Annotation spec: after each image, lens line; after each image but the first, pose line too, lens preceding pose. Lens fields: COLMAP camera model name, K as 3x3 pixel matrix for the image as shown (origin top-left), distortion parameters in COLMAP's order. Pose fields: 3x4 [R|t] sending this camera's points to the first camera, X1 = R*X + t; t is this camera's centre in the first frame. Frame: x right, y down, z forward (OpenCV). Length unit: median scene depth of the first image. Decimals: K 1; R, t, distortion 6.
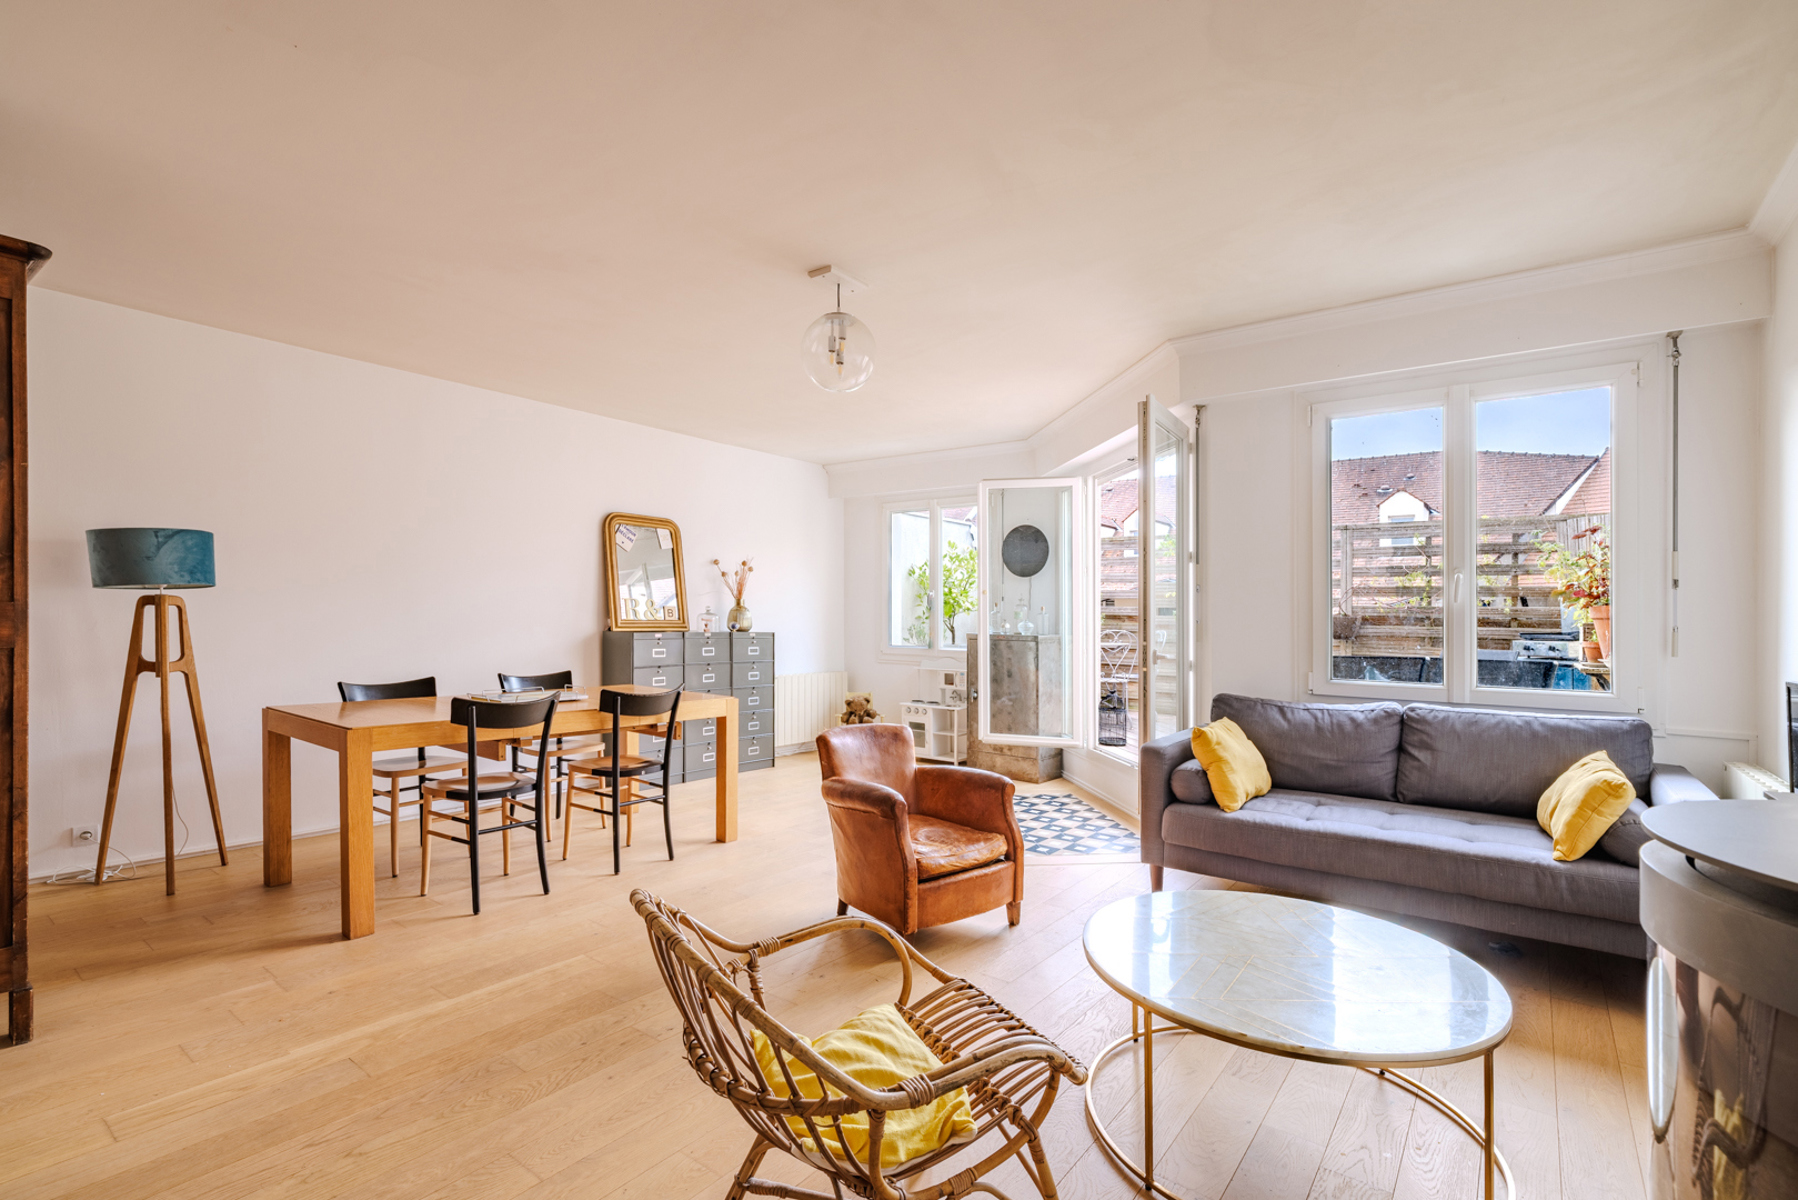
lens RADIAL K [[826.0, 0, 899.0], [0, 826.0, 600.0], [0, 0, 1]] dist [-0.000780, 0.000214]
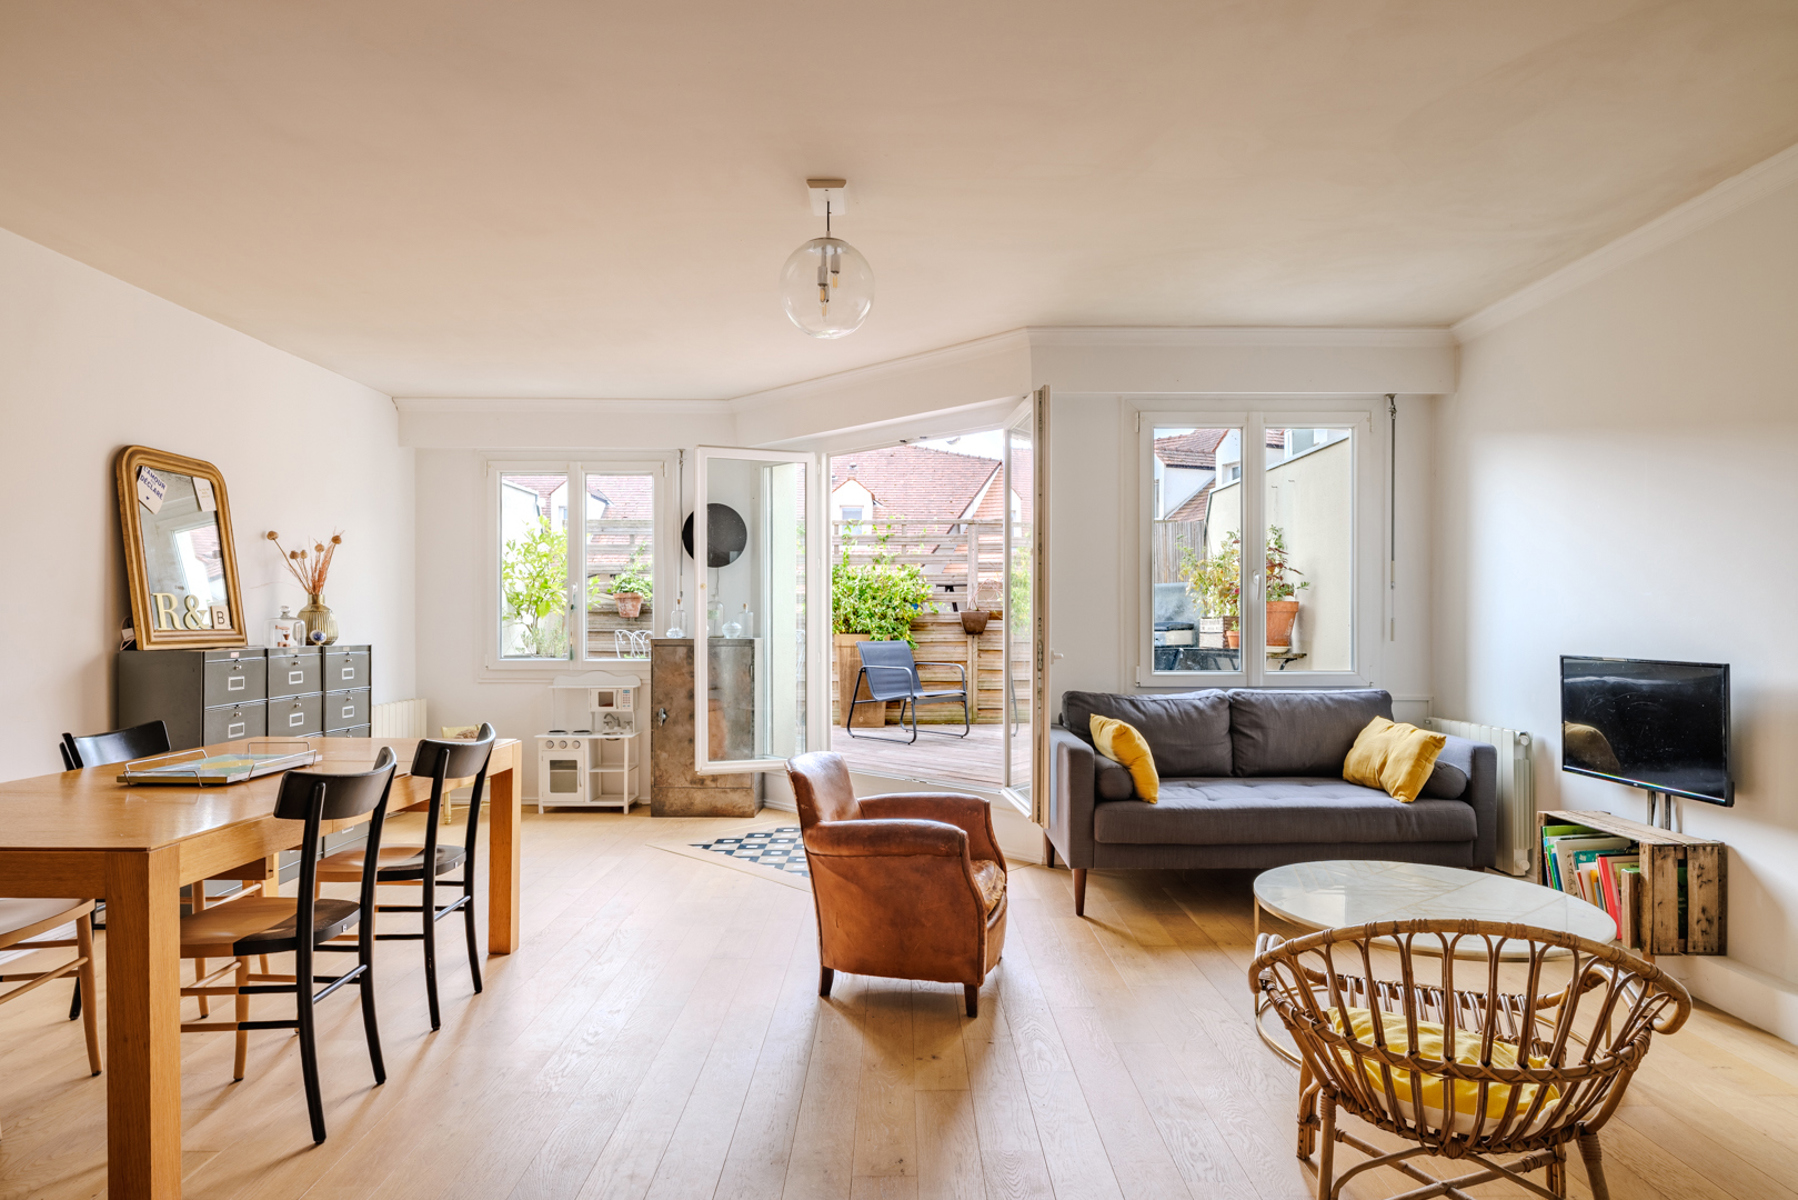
lens RADIAL K [[1019.5, 0, 900.7], [0, 1019.5, 593.1], [0, 0, 1]] dist [-0.001045, 0.000568]
pose [[0.791548, 0.000913, 0.611107, -0.454437], [-0.001729, 0.999998, 0.000745, -0.005062], [-0.611105, -0.001647, 0.791548, 0.132944]]
